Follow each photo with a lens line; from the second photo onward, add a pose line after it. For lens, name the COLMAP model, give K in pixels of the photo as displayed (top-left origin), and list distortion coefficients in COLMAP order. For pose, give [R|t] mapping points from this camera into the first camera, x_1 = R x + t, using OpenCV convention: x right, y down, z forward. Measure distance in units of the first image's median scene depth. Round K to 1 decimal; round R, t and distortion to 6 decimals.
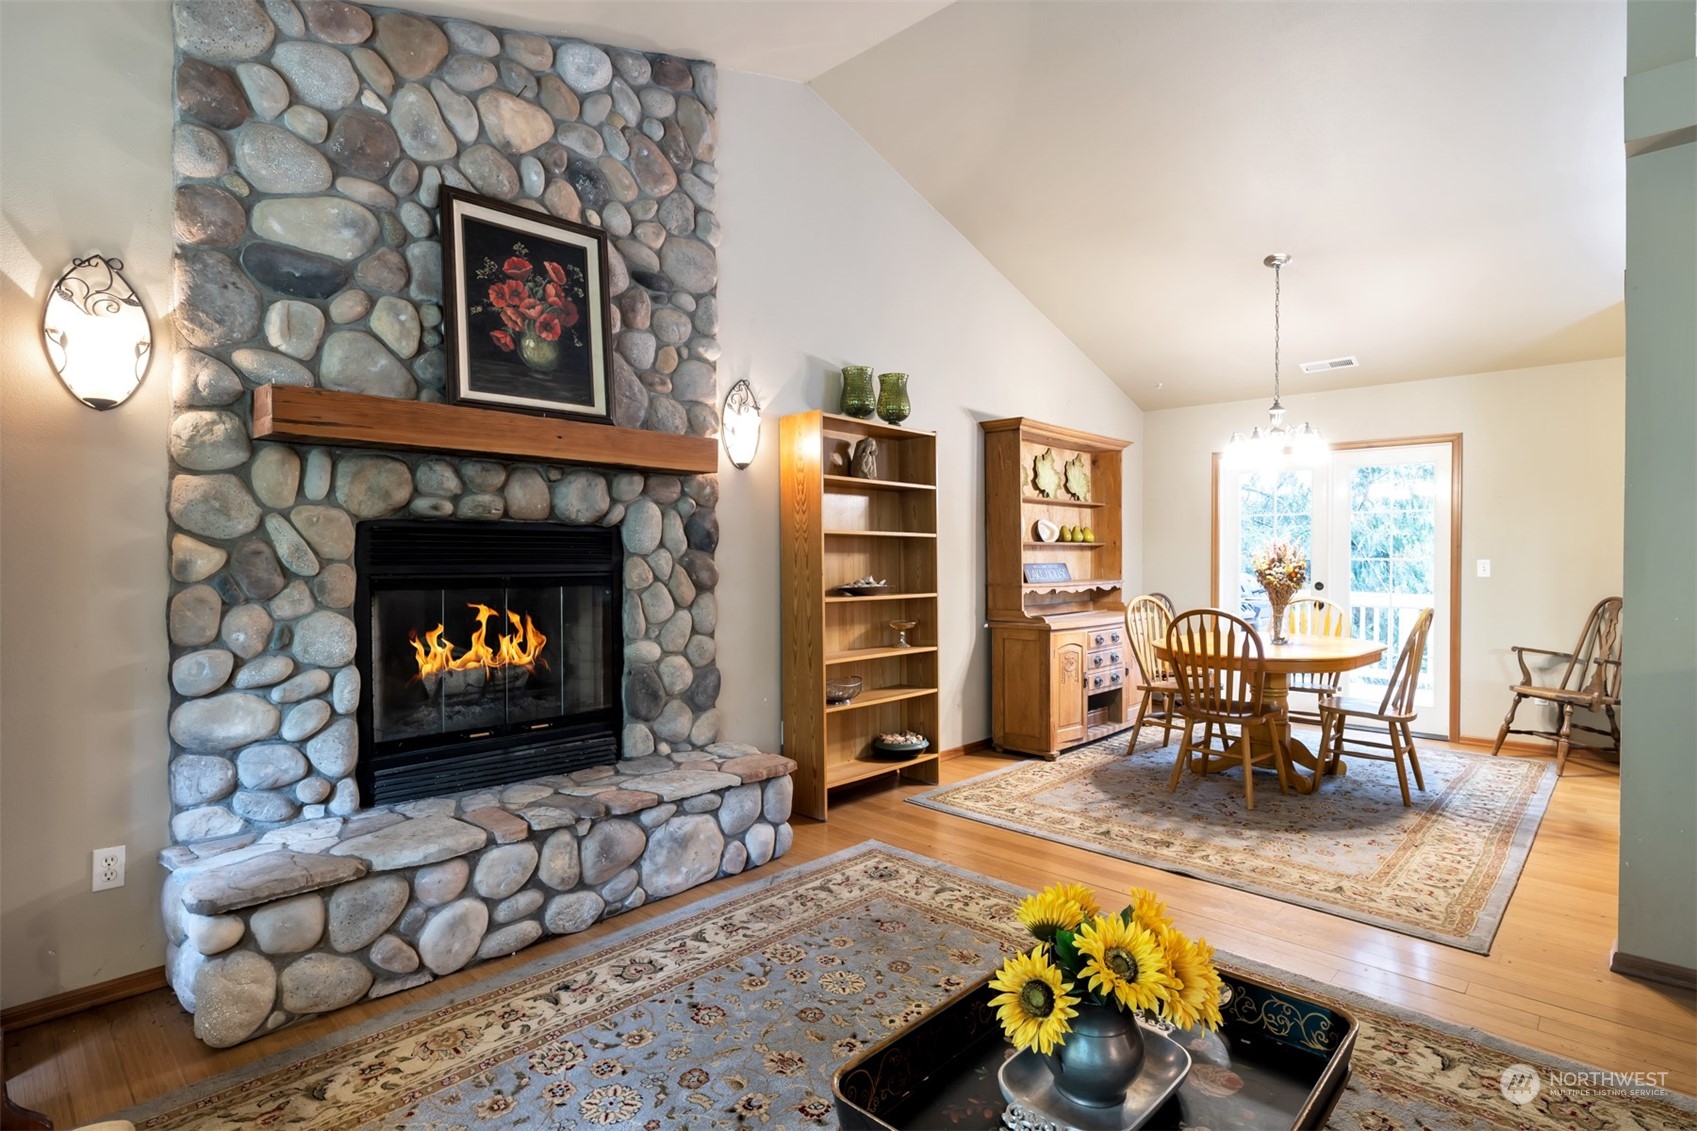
lens RADIAL K [[860.3, 0, 848.5], [0, 860.3, 565.5], [0, 0, 1]] dist [-0.009713, 0.000925]
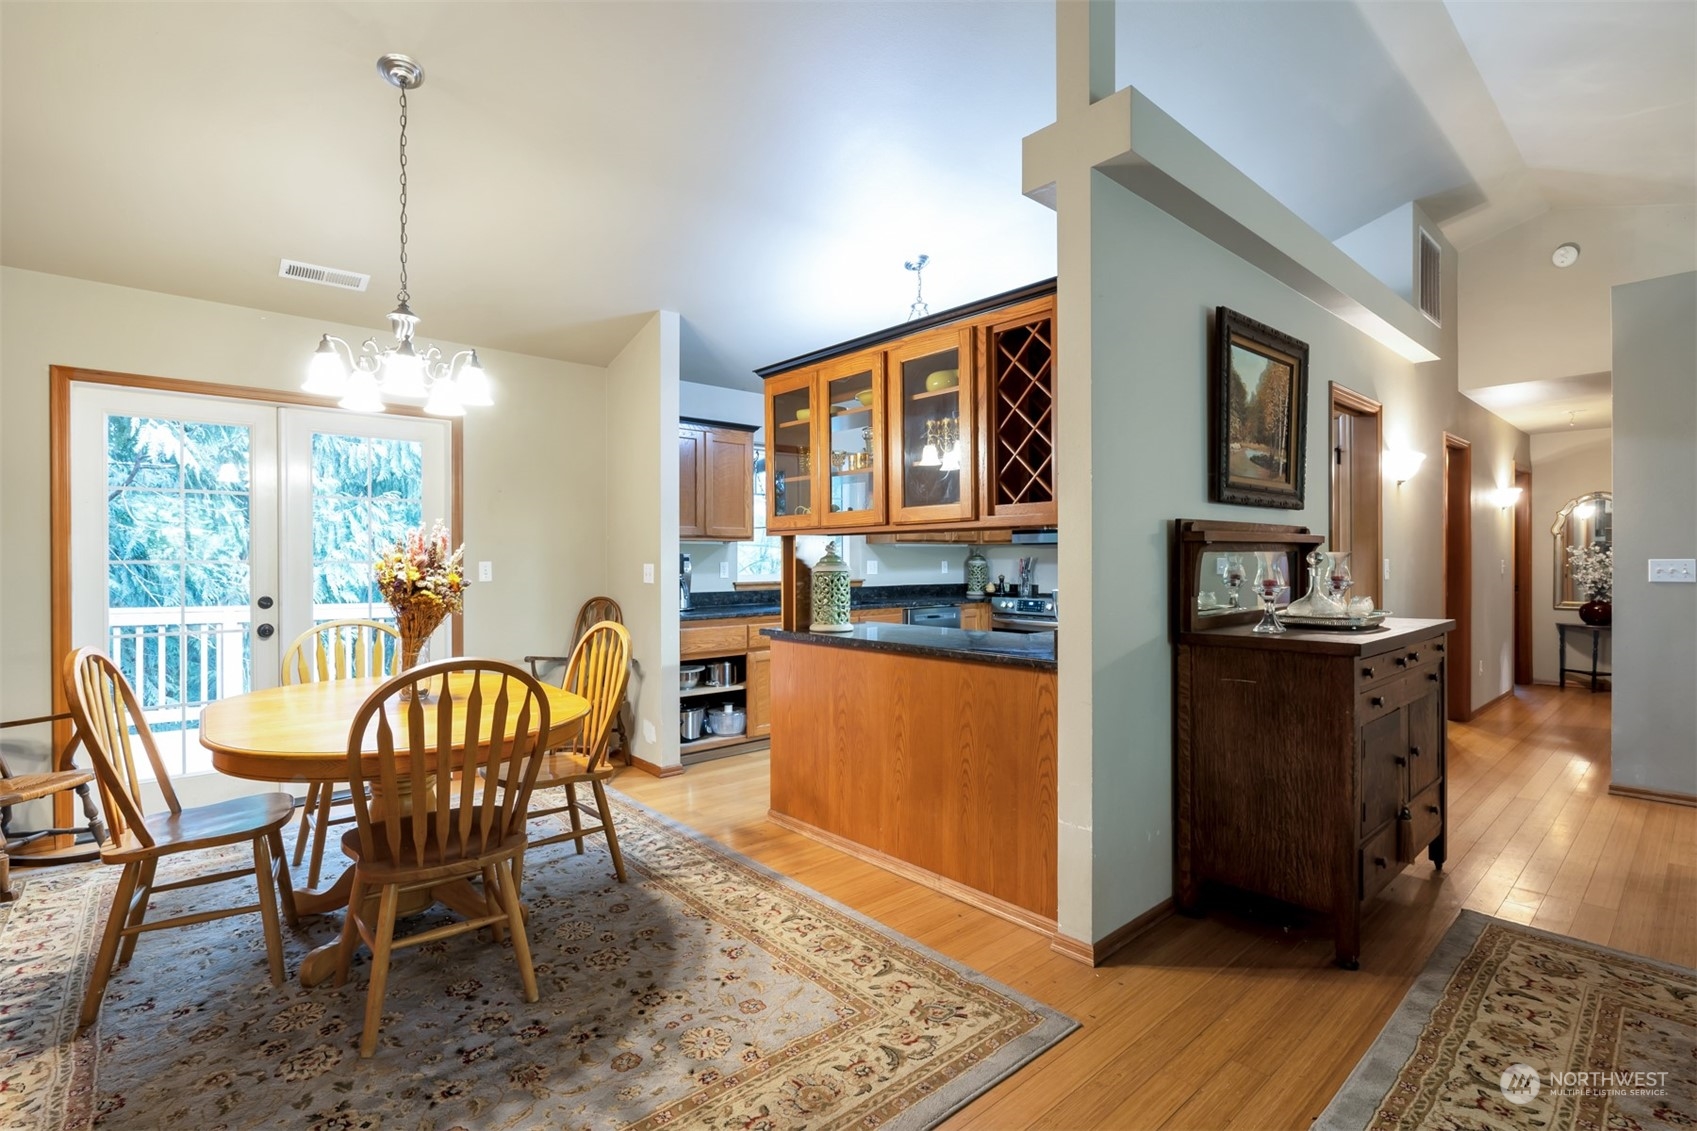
lens RADIAL K [[784.1, 0, 848.5], [0, 784.1, 565.5], [0, 0, 1]] dist [-0.000995, -0.000290]
pose [[0.085374, -0.007074, 0.996324, -0.031847], [0.010330, 0.999927, 0.006214, -0.005912], [-0.996295, 0.009761, 0.085440, 0.773927]]
